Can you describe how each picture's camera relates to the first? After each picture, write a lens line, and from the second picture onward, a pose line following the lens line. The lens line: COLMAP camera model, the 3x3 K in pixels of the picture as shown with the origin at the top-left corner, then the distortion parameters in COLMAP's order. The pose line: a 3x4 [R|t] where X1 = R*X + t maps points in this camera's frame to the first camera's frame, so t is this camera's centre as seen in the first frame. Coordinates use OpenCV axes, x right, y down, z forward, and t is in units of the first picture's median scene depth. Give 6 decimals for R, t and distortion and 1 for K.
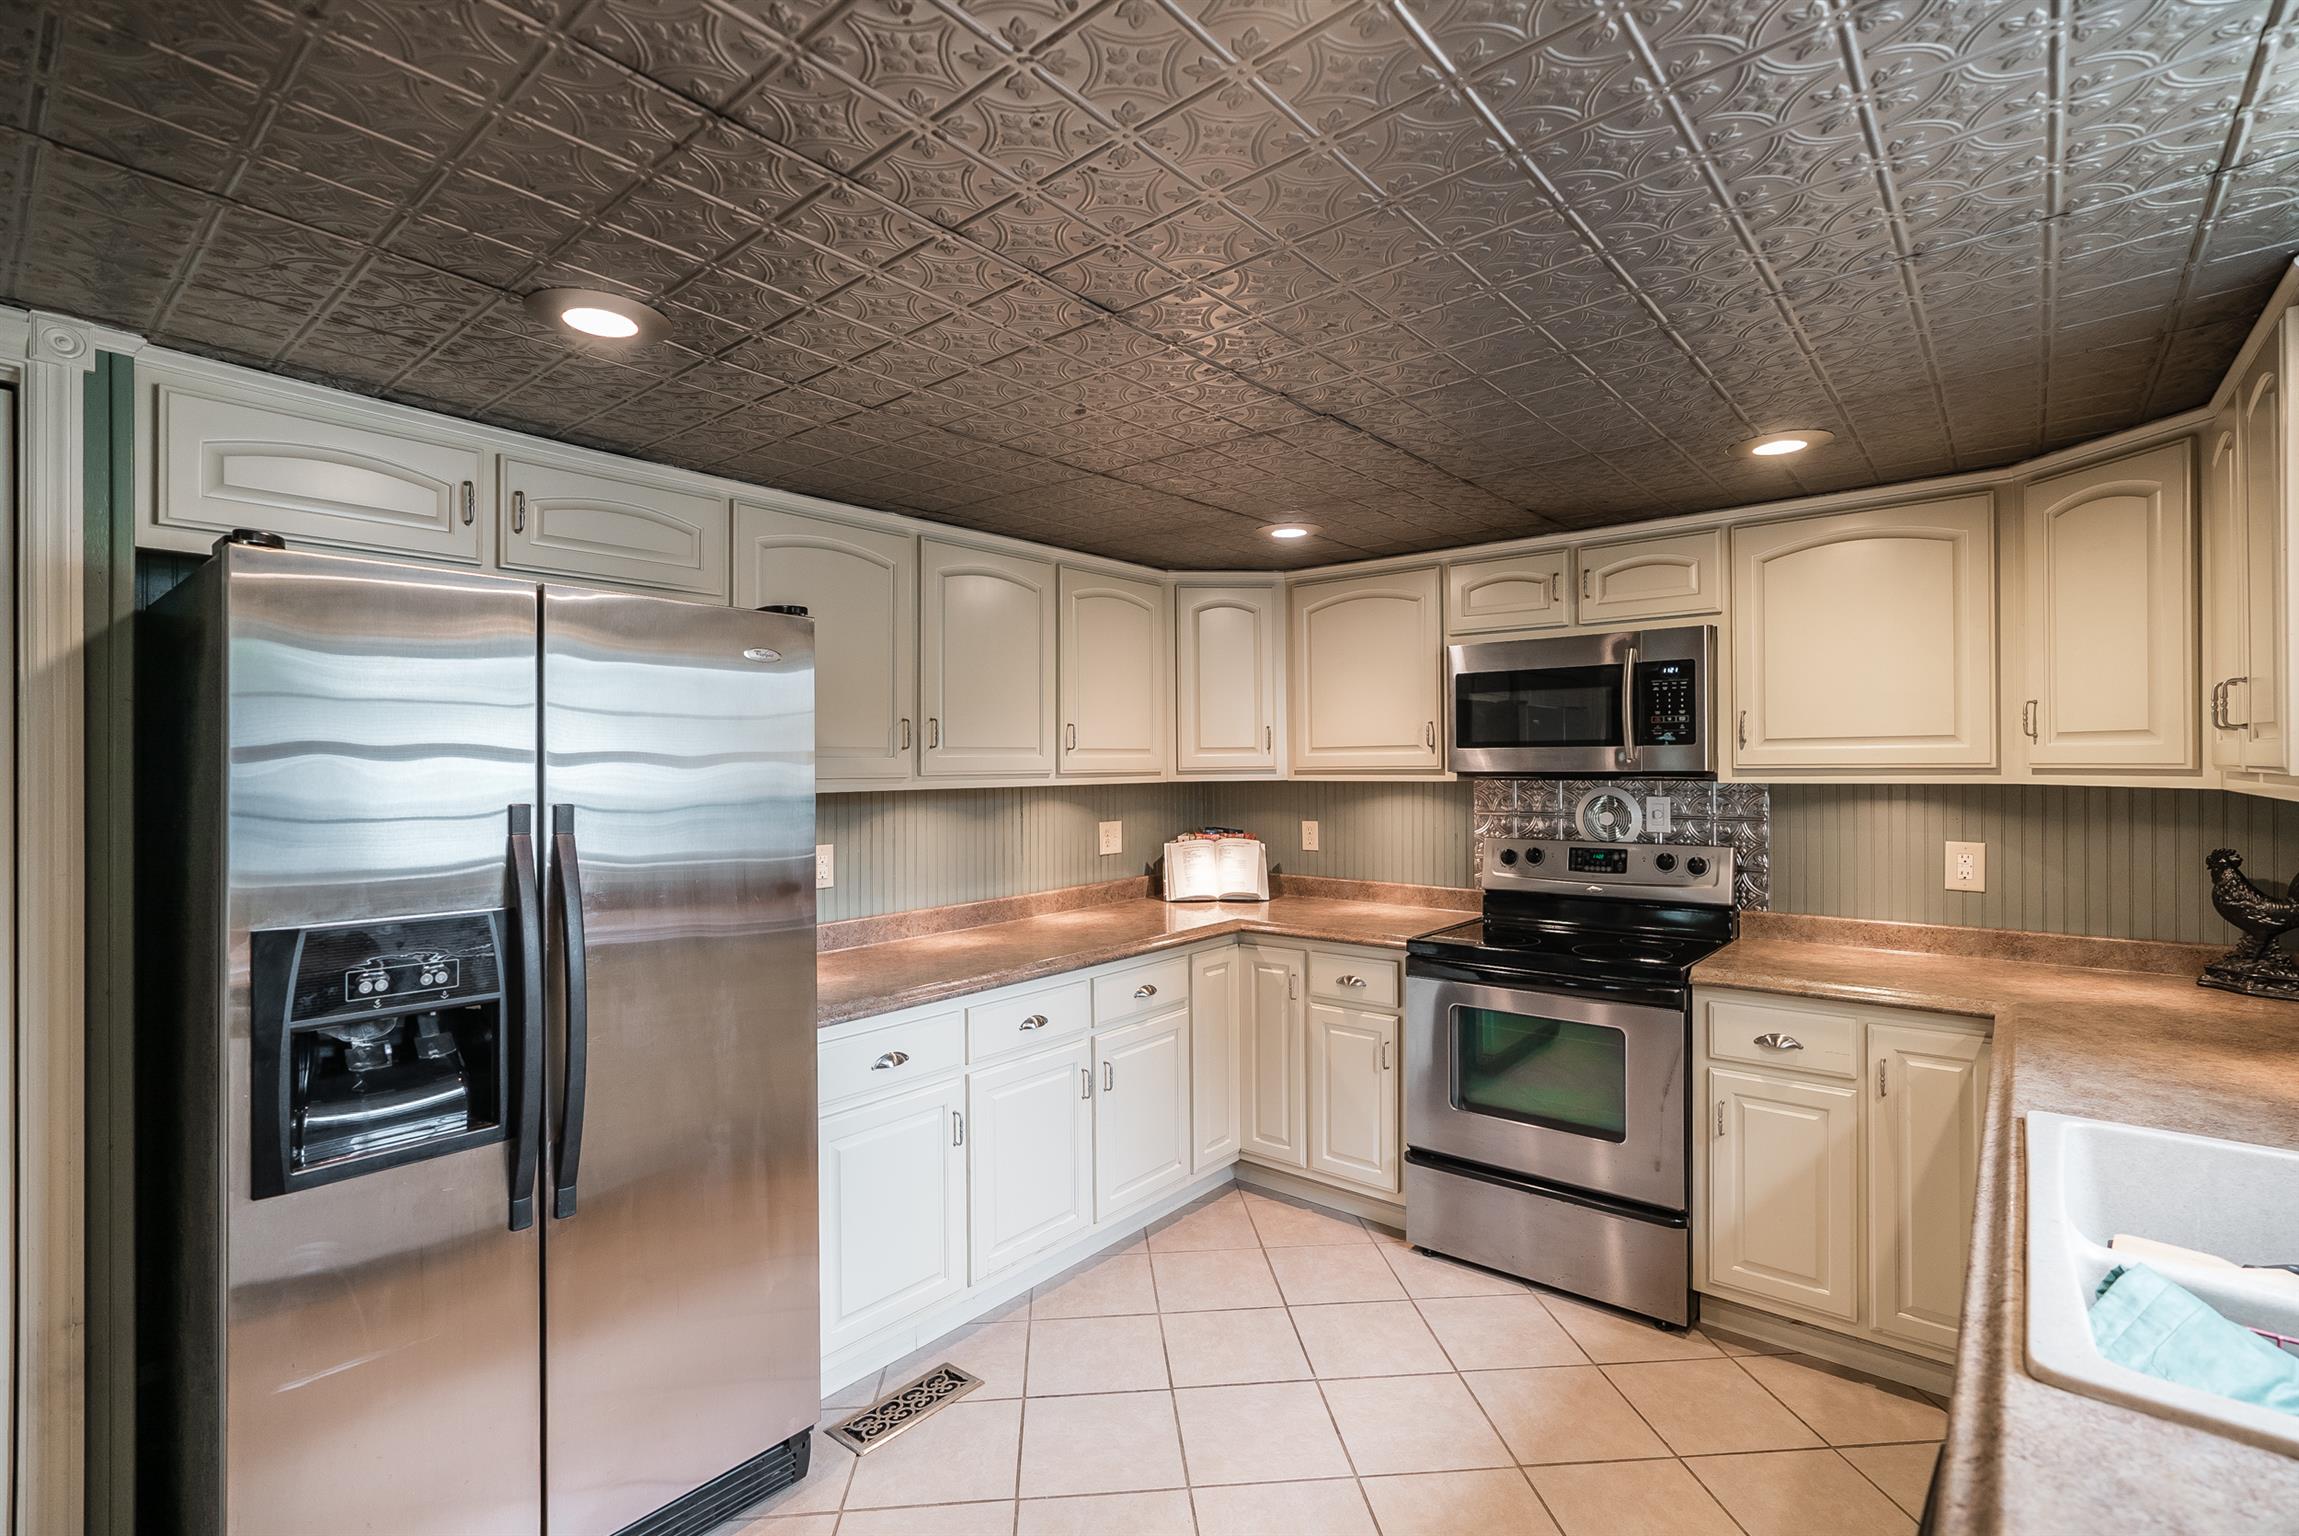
lens RADIAL K [[1048.6, 0, 1164.8], [0, 1048.6, 763.2], [0, 0, 1]] dist [-0.010757, 0.003525]
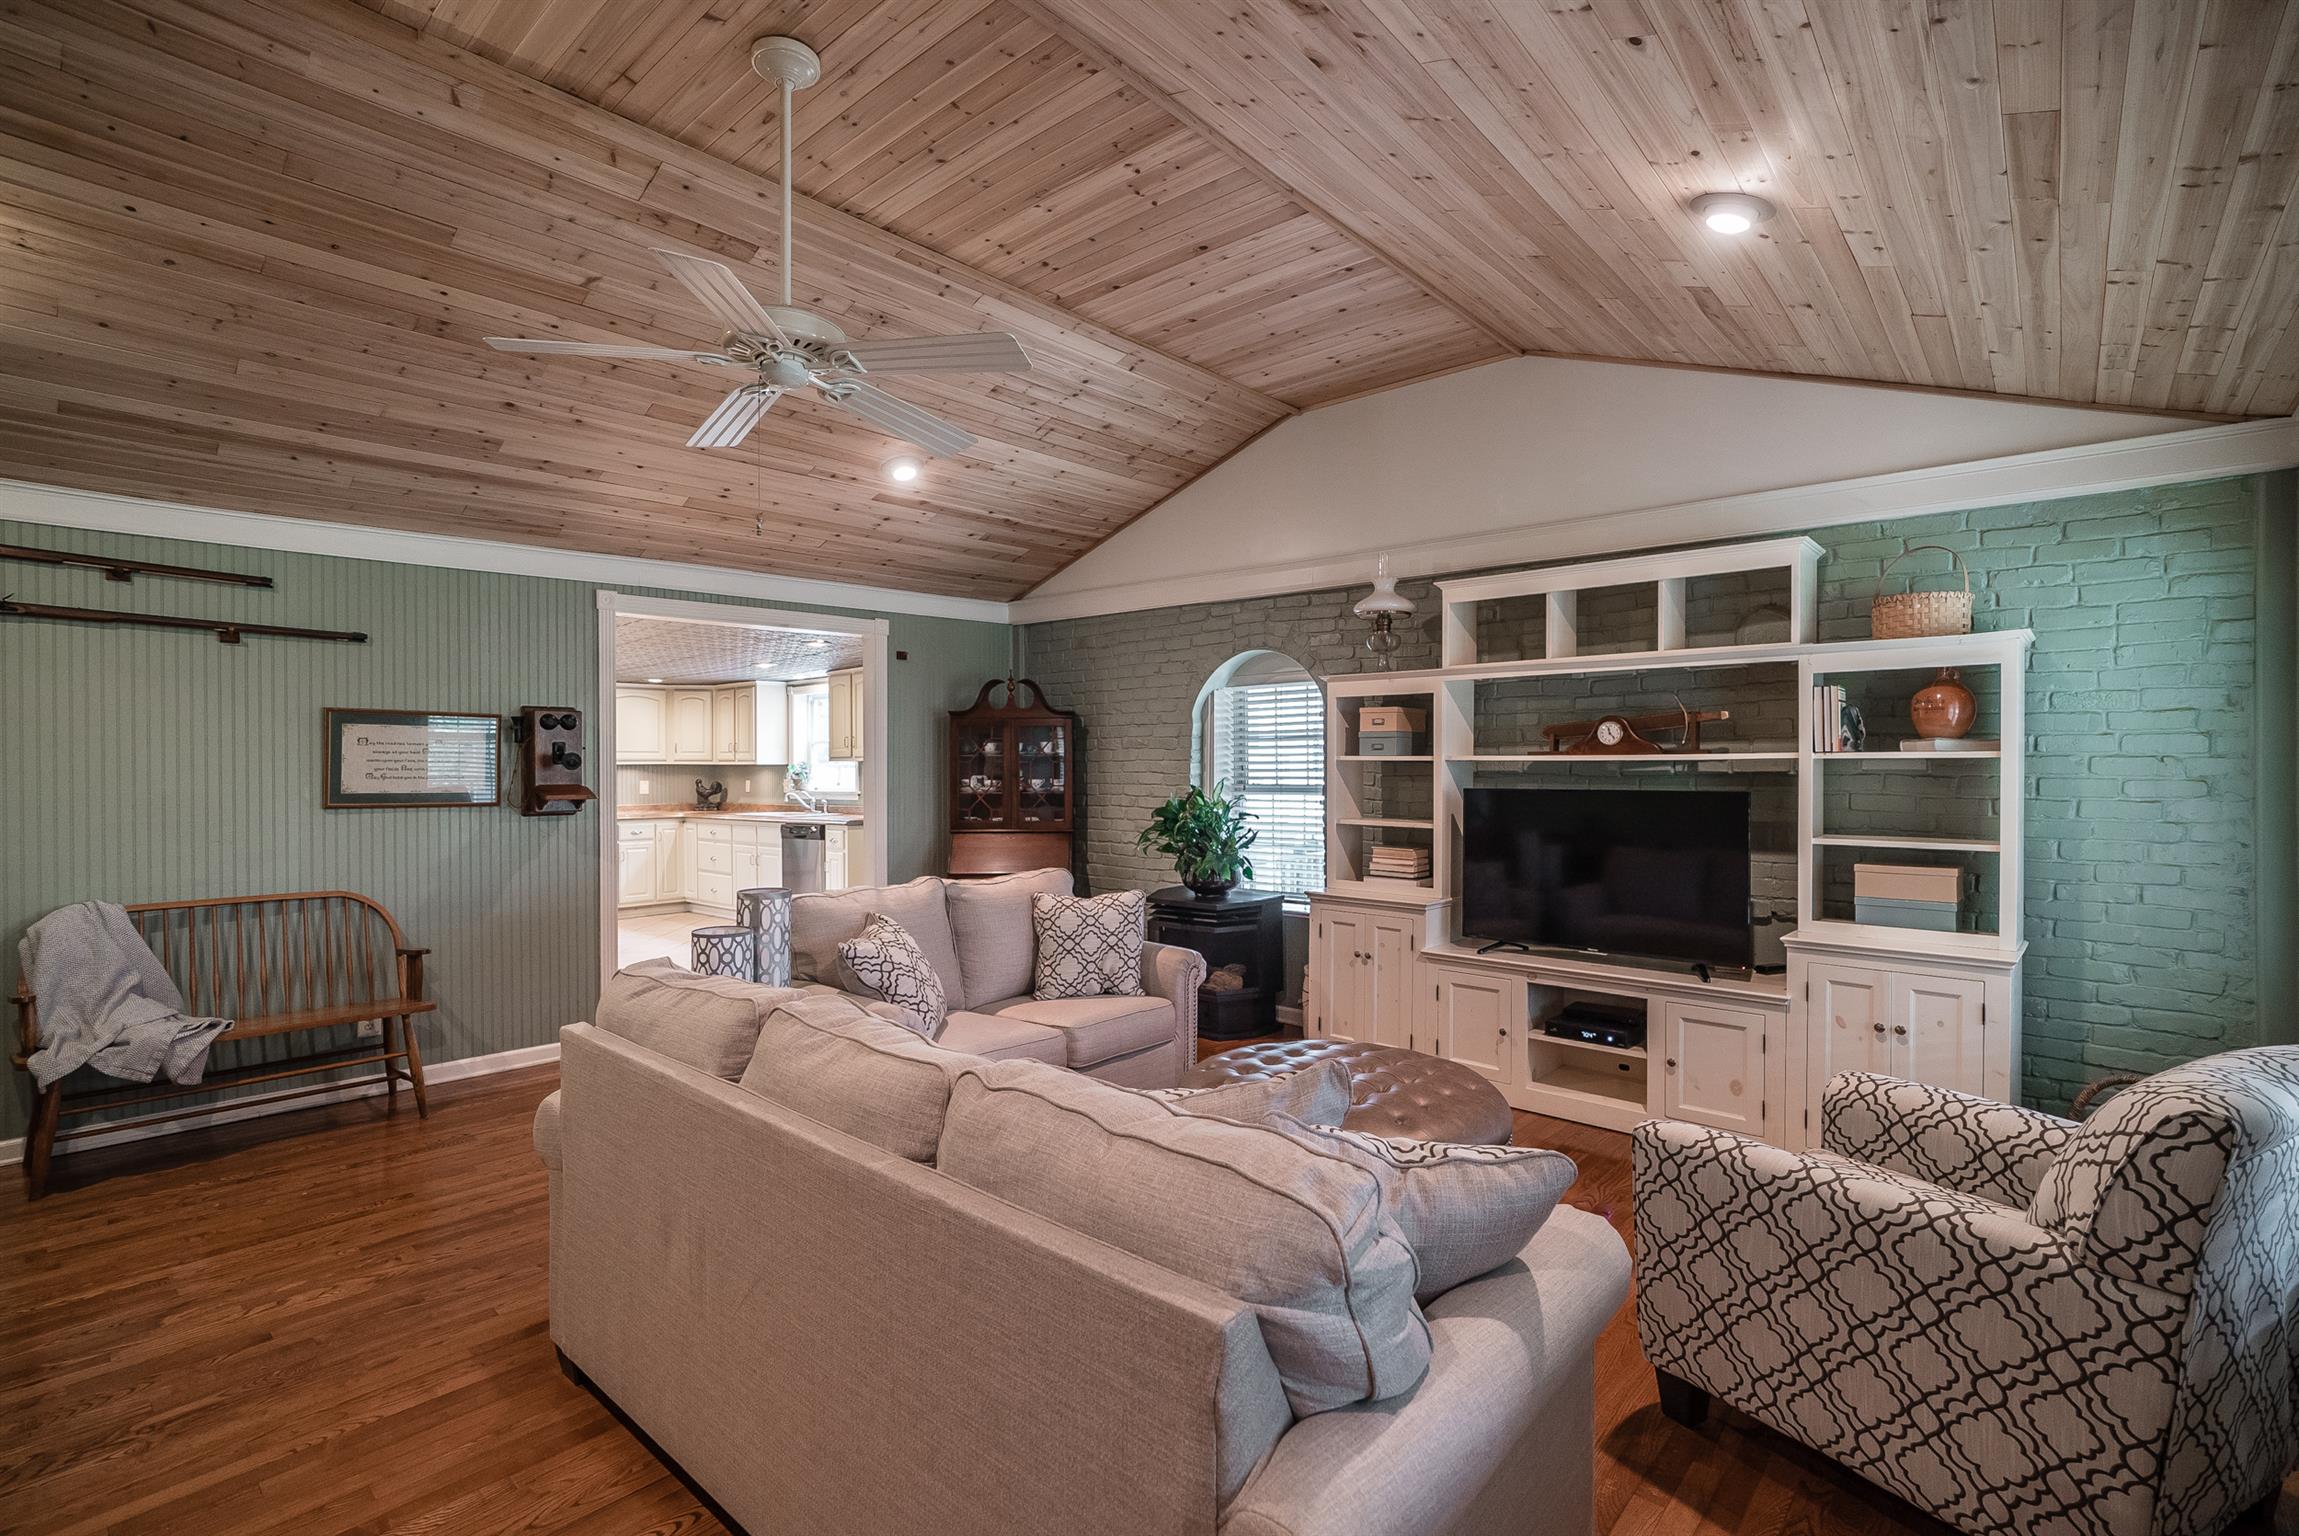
lens RADIAL K [[1048.6, 0, 1148.5], [0, 1048.6, 767.1], [0, 0, 1]] dist [-0.010757, 0.003525]
pose [[0.035173, 0.004738, 0.999370, -2.534064], [0.001885, 0.999987, -0.004807, 0.043998], [-0.999379, 0.002053, 0.035164, -0.791850]]
